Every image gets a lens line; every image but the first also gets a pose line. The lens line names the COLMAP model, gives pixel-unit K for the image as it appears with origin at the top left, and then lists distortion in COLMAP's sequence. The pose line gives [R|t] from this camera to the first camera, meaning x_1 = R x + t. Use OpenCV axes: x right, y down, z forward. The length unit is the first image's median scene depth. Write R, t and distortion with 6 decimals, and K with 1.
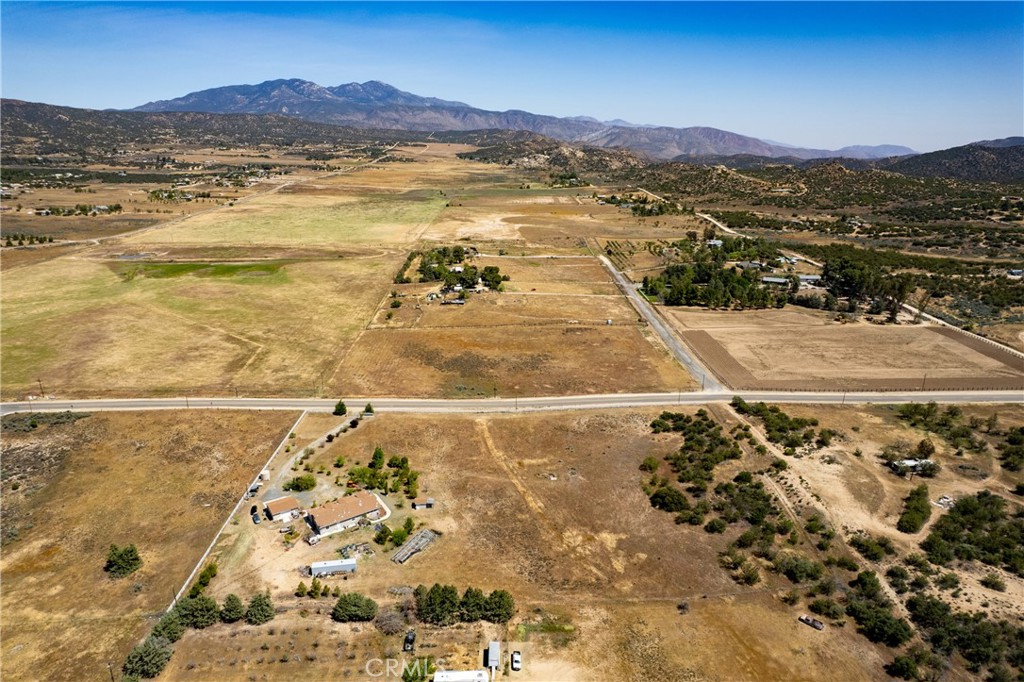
lens RADIAL K [[654.3, 0, 509.7], [0, 654.3, 347.7], [0, 0, 1]] dist [-0.078059, 0.073059]
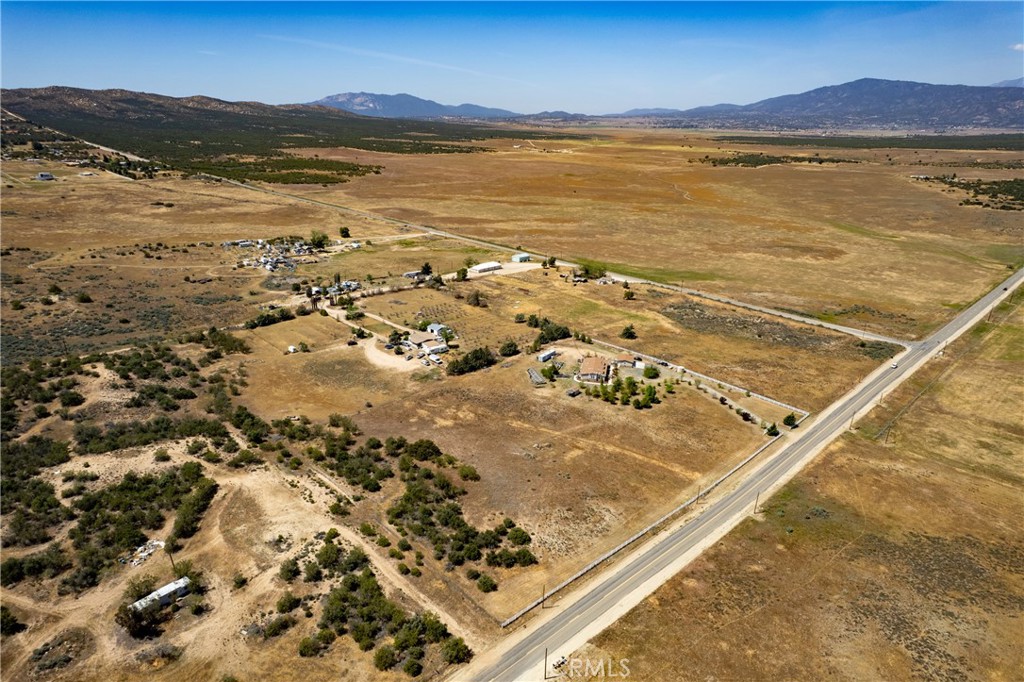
lens RADIAL K [[654.3, 0, 509.7], [0, 654.3, 347.7], [0, 0, 1]] dist [-0.078059, 0.073059]
pose [[-0.732579, 0.216731, -0.645256, 0.766540], [-0.236053, 0.808238, 0.539472, -0.498419], [0.638441, 0.547521, -0.540938, 1.511015]]
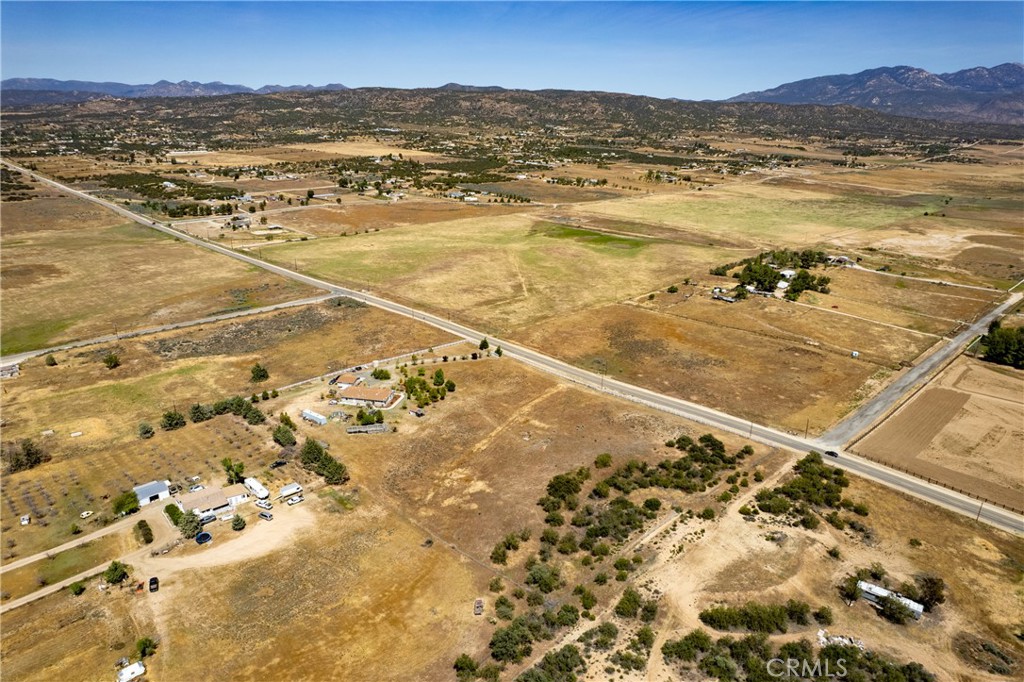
lens RADIAL K [[654.3, 0, 509.7], [0, 654.3, 347.7], [0, 0, 1]] dist [-0.078059, 0.073059]
pose [[0.681308, 0.248879, -0.688389, 0.790496], [-0.240335, 0.964347, 0.110786, -0.061798], [0.691418, 0.089964, 0.716831, 0.194332]]
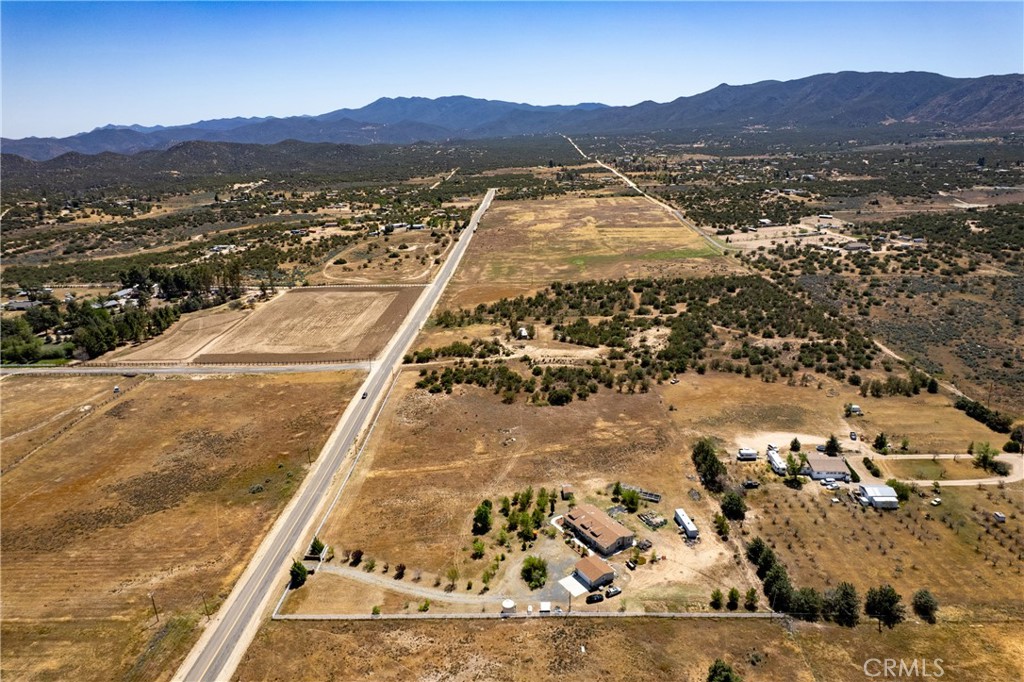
lens RADIAL K [[654.3, 0, 509.7], [0, 654.3, 347.7], [0, 0, 1]] dist [-0.078059, 0.073059]
pose [[0.056022, -0.320232, 0.945681, -0.991660], [0.331257, 0.899480, 0.284964, -0.277964], [-0.941876, 0.297300, 0.156470, 0.813807]]
